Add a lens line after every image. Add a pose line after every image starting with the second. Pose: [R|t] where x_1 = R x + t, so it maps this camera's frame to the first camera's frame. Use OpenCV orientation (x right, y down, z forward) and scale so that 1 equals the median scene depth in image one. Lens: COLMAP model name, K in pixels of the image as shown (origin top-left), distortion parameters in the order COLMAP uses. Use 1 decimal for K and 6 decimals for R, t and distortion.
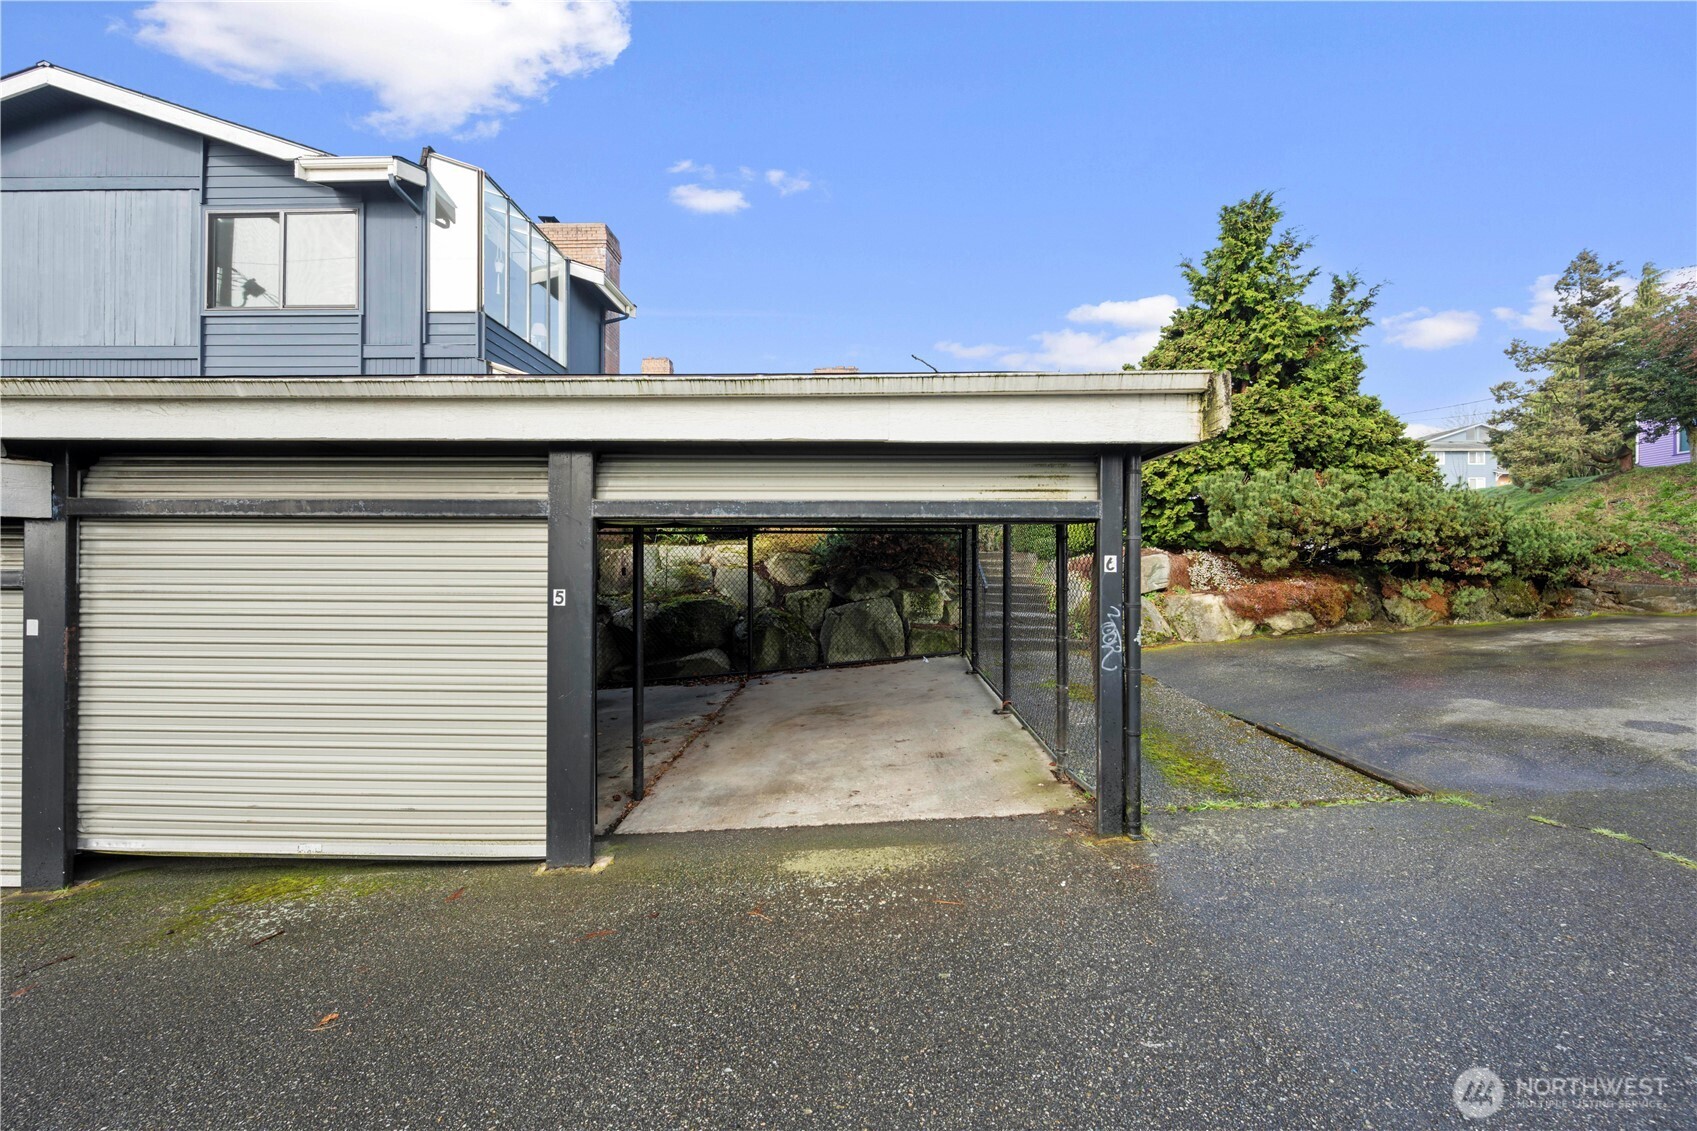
lens RADIAL K [[673.1, 0, 843.6], [0, 673.1, 551.8], [0, 0, 1]] dist [-0.000521, -0.000317]
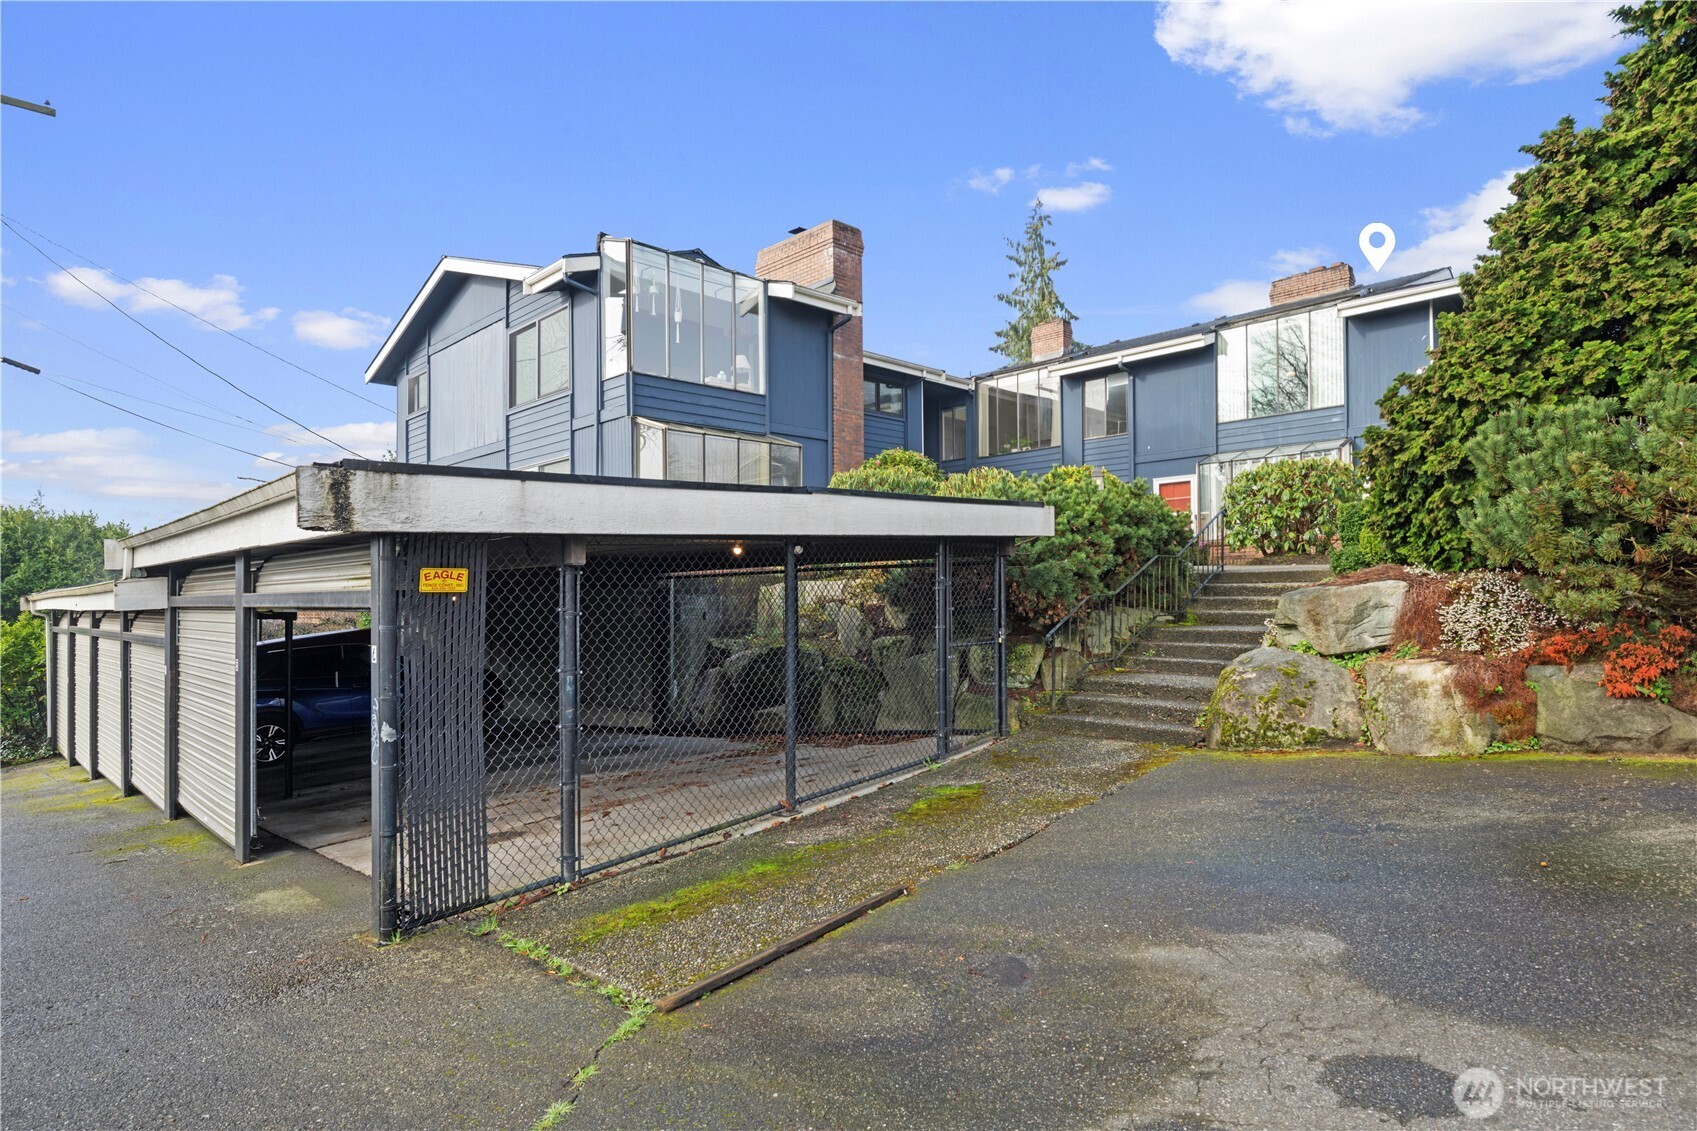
lens RADIAL K [[889.7, 0, 845.4], [0, 889.7, 545.1], [0, 0, 1]] dist [-0.001326, -0.000487]
pose [[0.728638, -0.052669, -0.682871, 0.666011], [0.047133, 0.998531, -0.026724, -0.027448], [0.683275, -0.012714, 0.730050, 0.197909]]
